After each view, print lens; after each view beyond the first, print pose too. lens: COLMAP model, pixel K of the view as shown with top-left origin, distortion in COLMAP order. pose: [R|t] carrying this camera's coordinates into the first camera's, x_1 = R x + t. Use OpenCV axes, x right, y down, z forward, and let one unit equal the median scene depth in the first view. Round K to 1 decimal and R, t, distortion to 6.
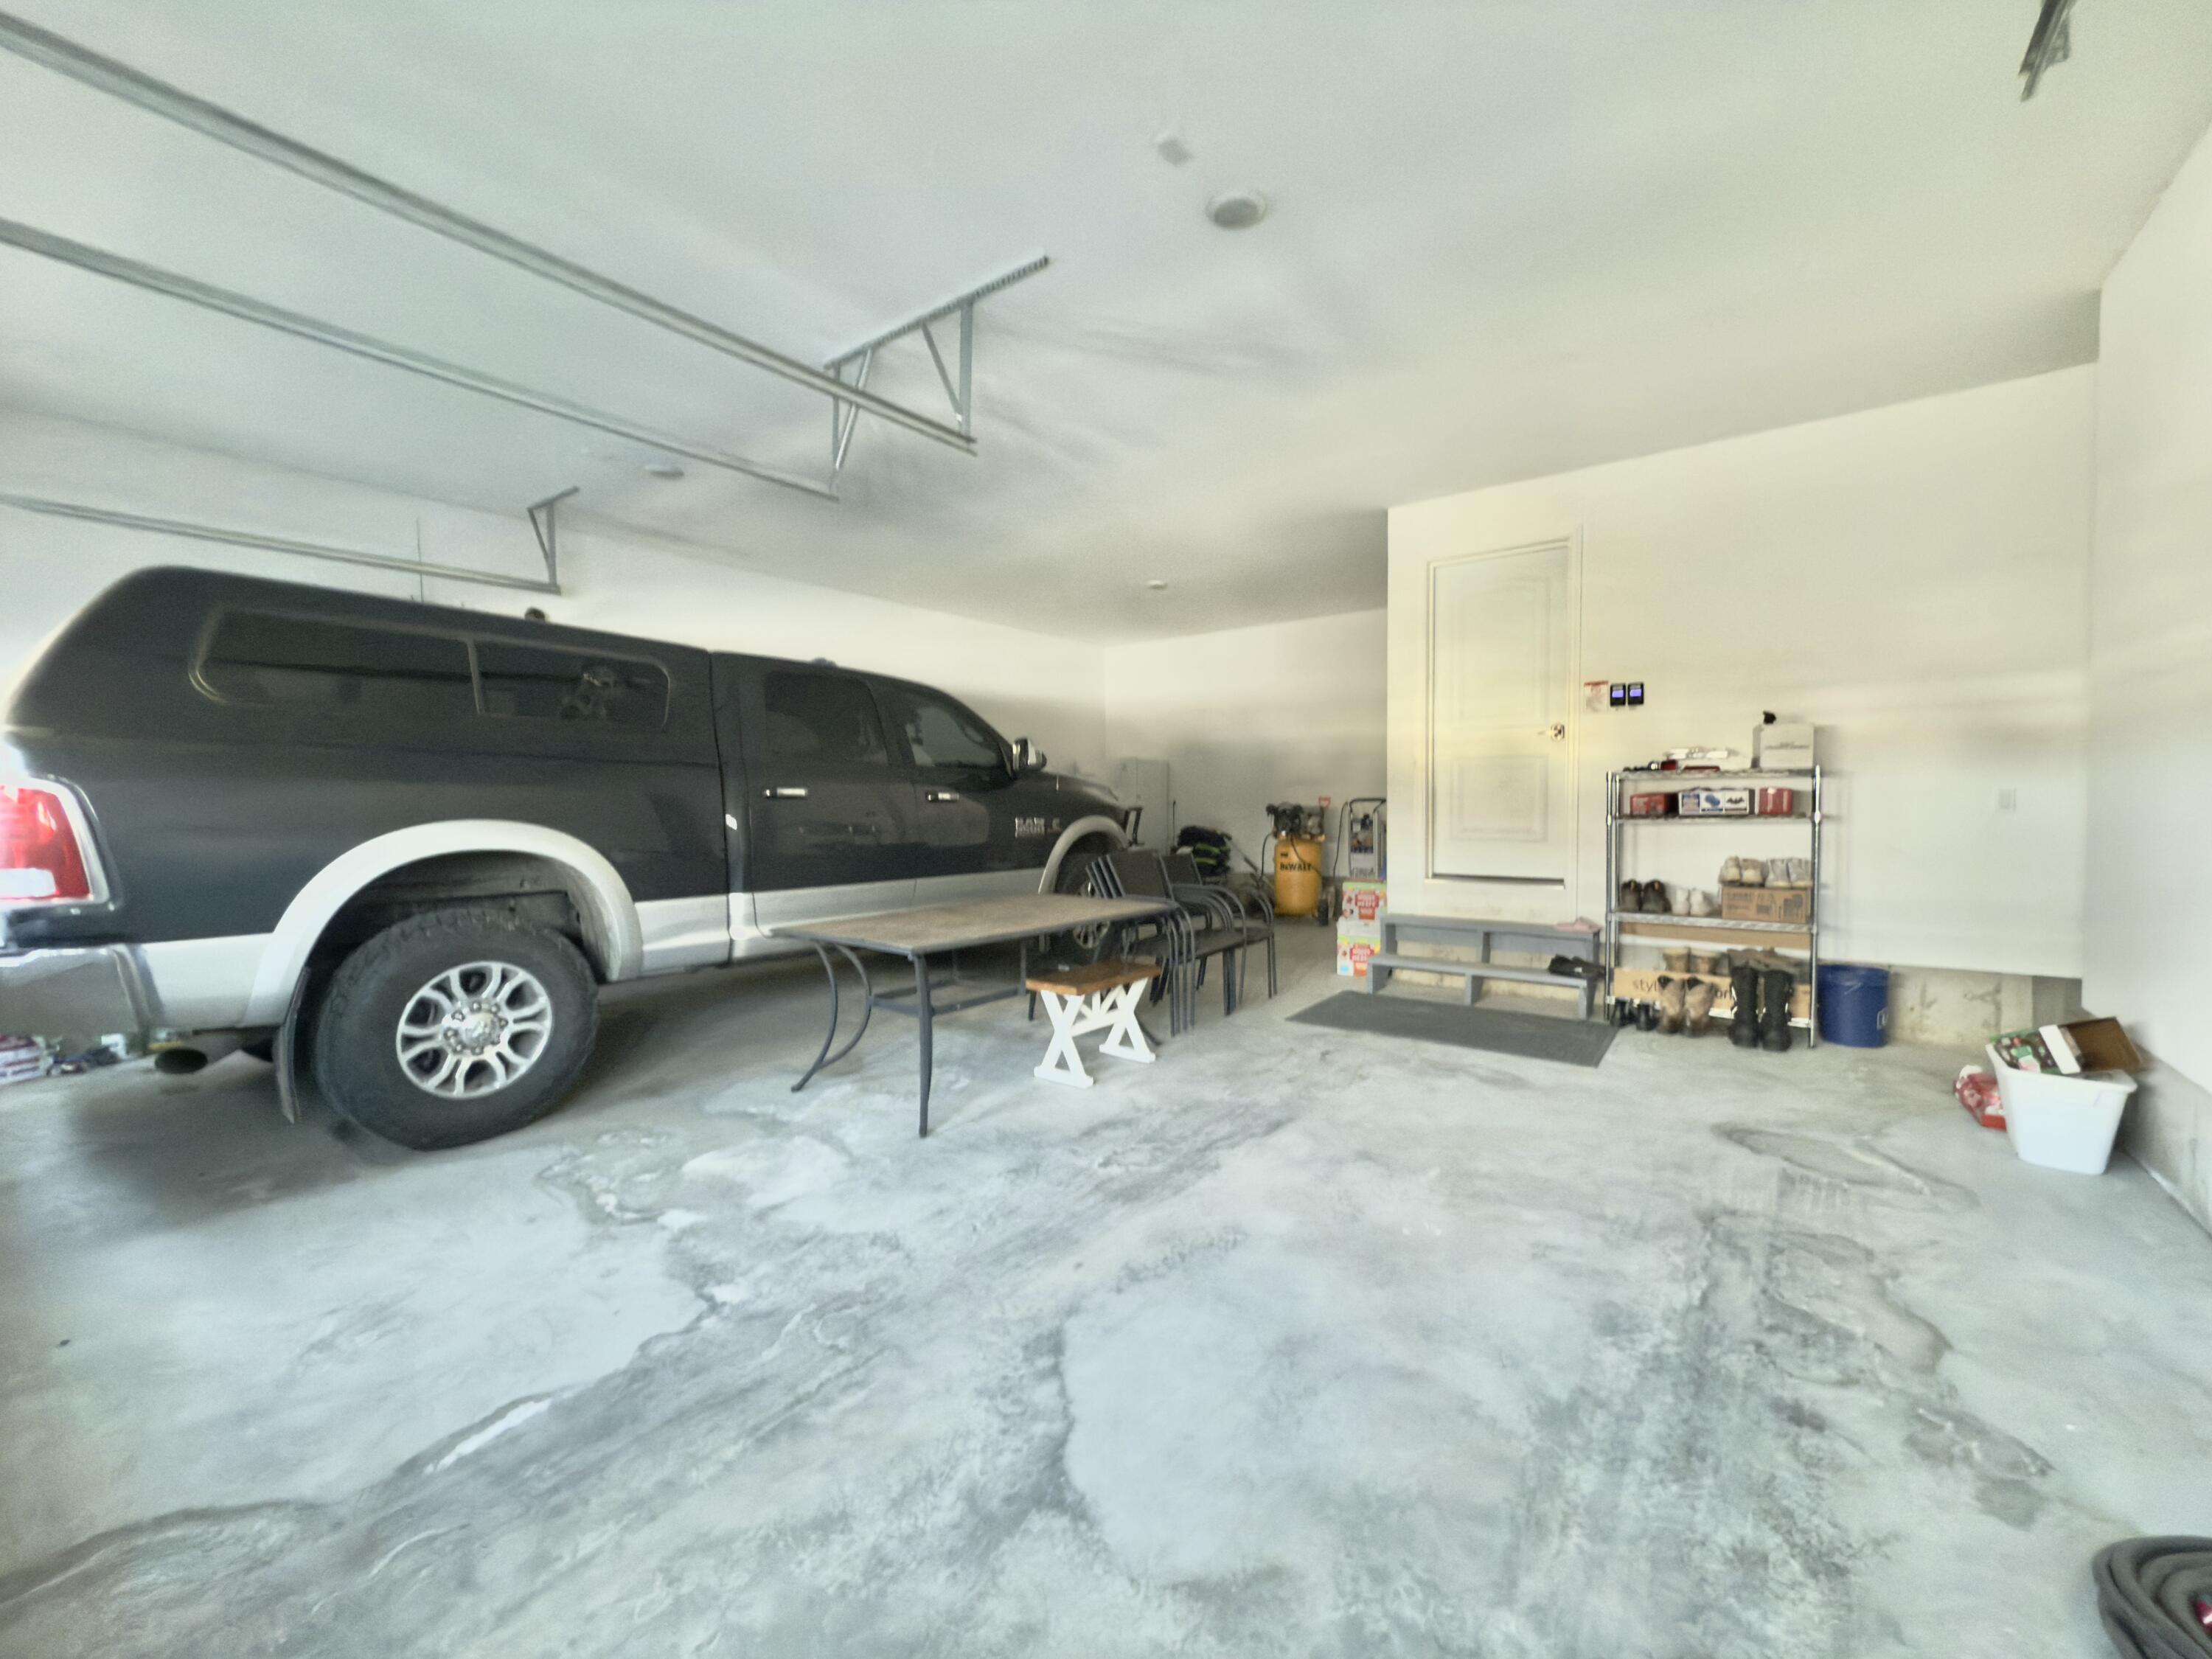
lens RADIAL K [[877.6, 0, 1106.0], [0, 877.6, 829.5], [0, 0, 1]] dist [0.000149, -0.000049]
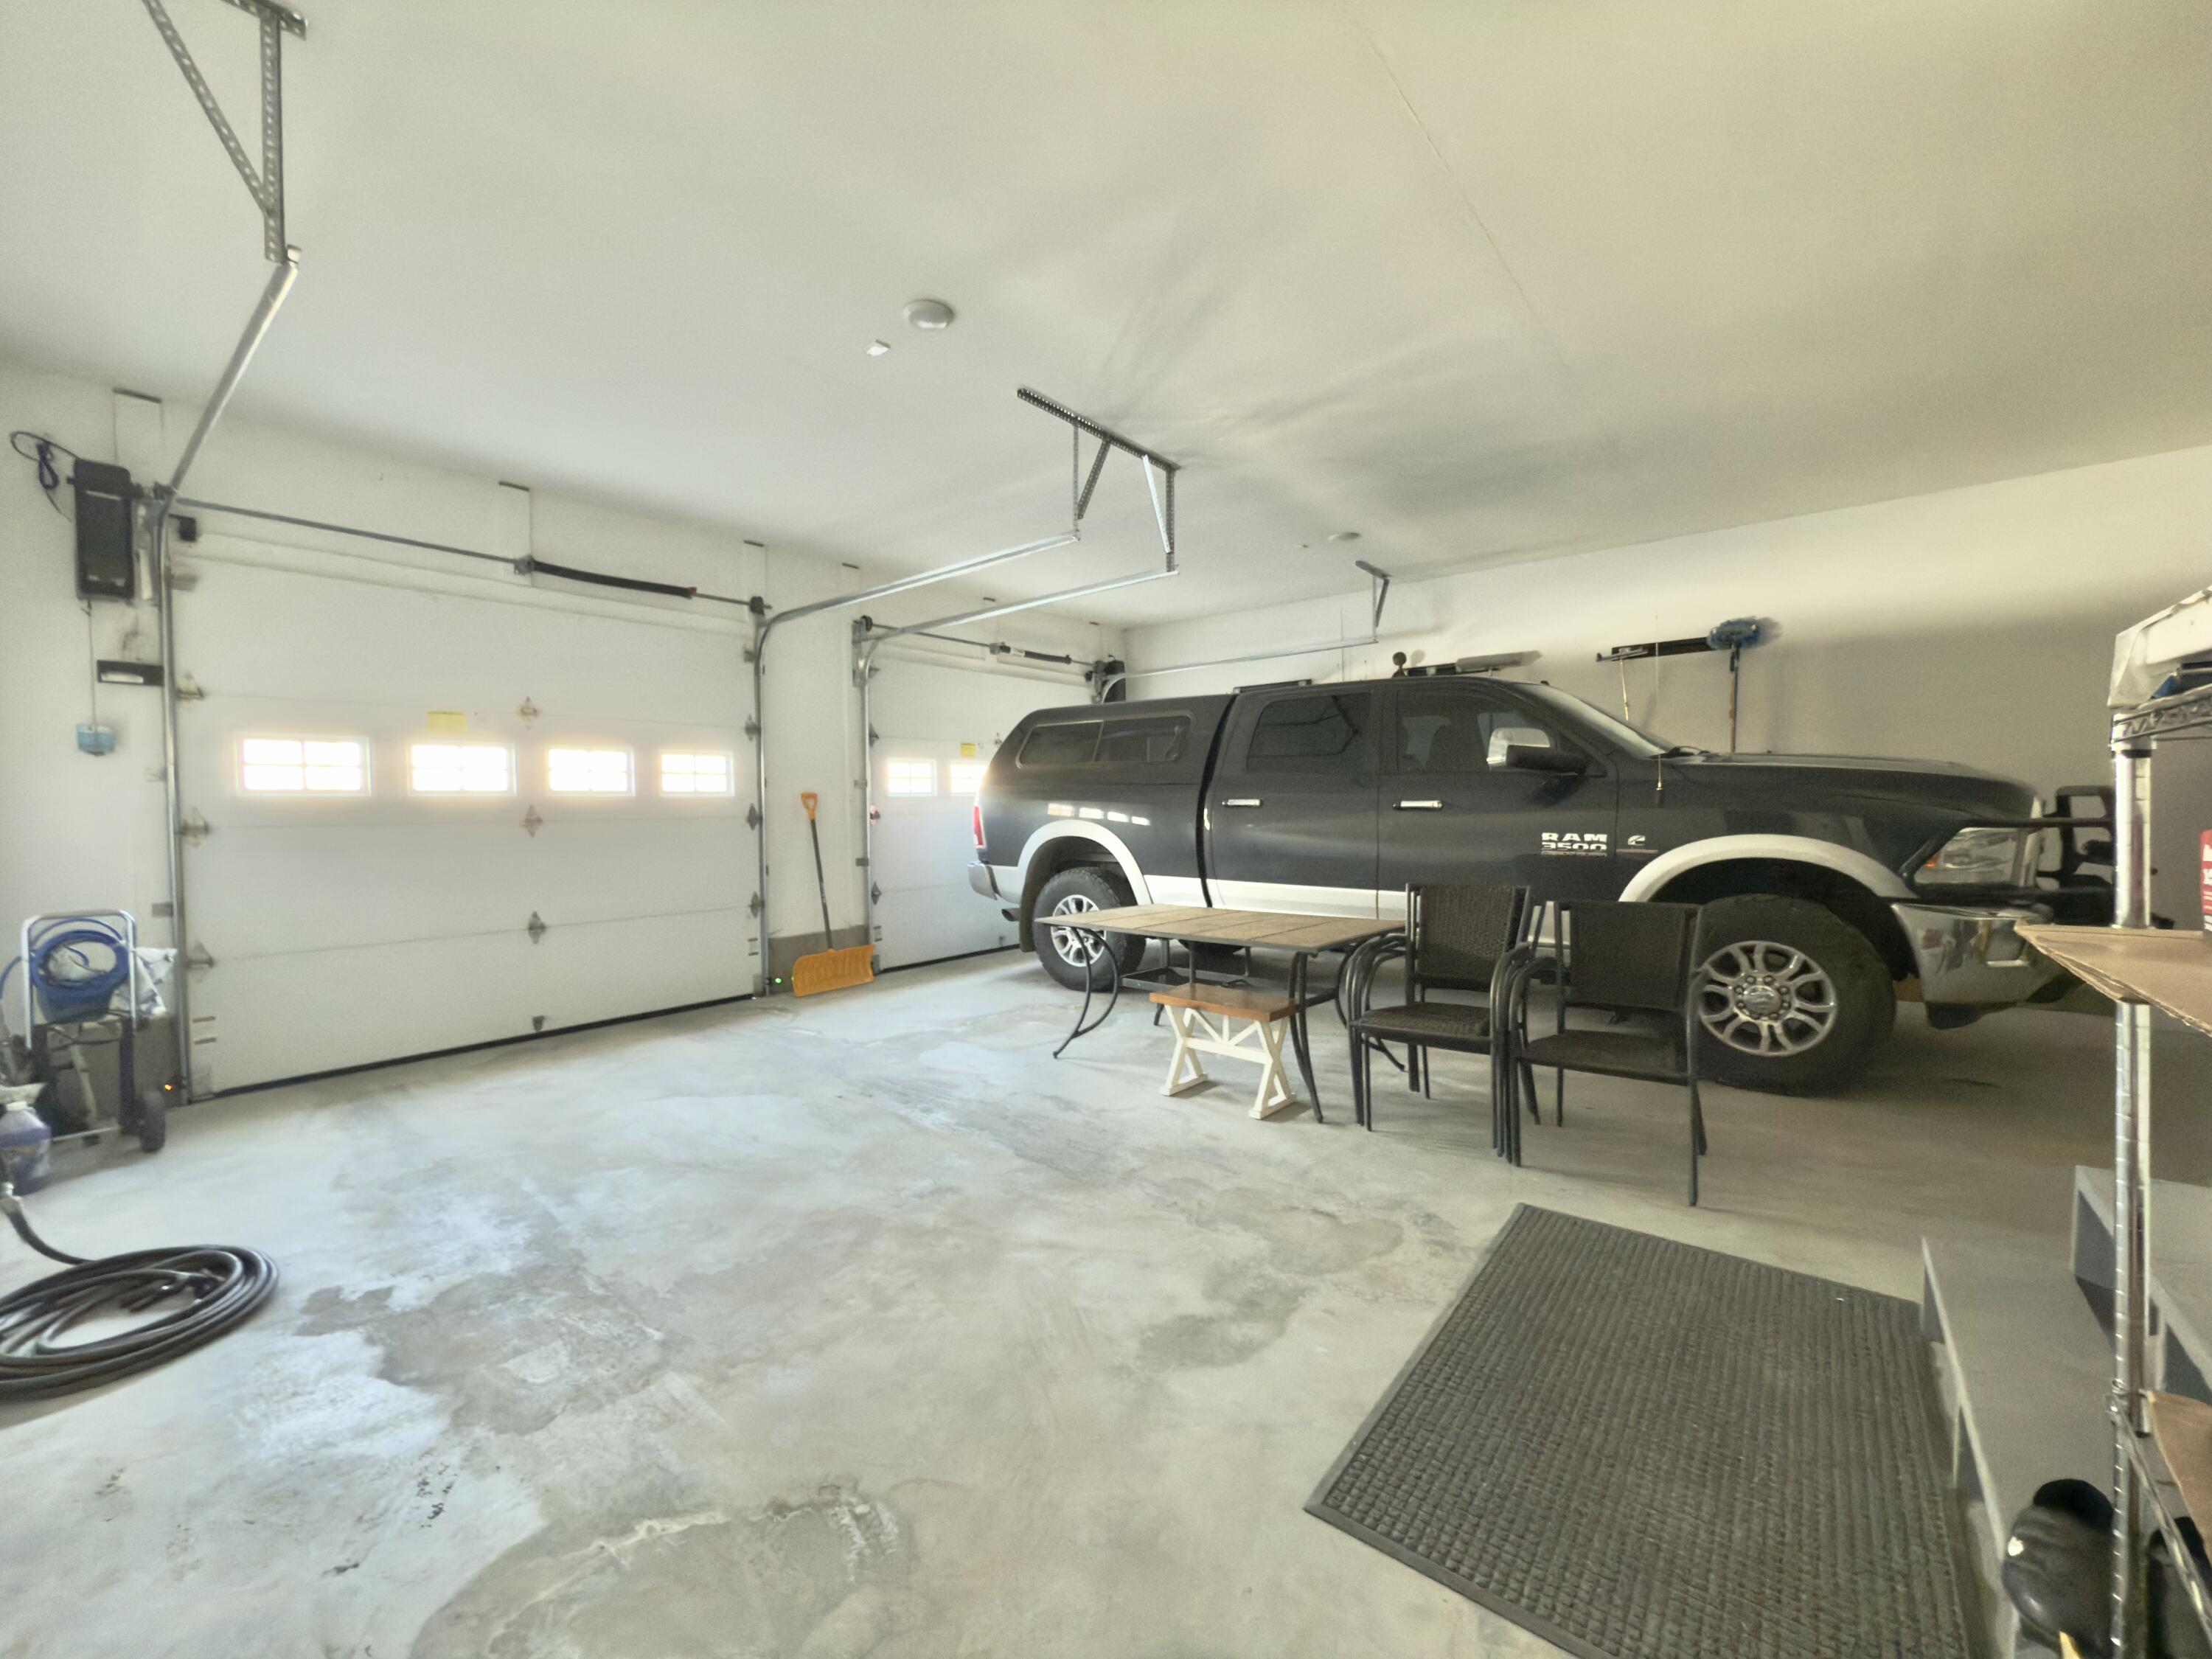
lens RADIAL K [[877.6, 0, 1106.0], [0, 877.6, 829.5], [0, 0, 1]] dist [0.000149, -0.000049]
pose [[-0.048078, 0.036646, -0.998171, 1.075919], [-0.014912, 0.999189, 0.037401, -0.058892], [0.998732, 0.016683, -0.047493, 1.055490]]
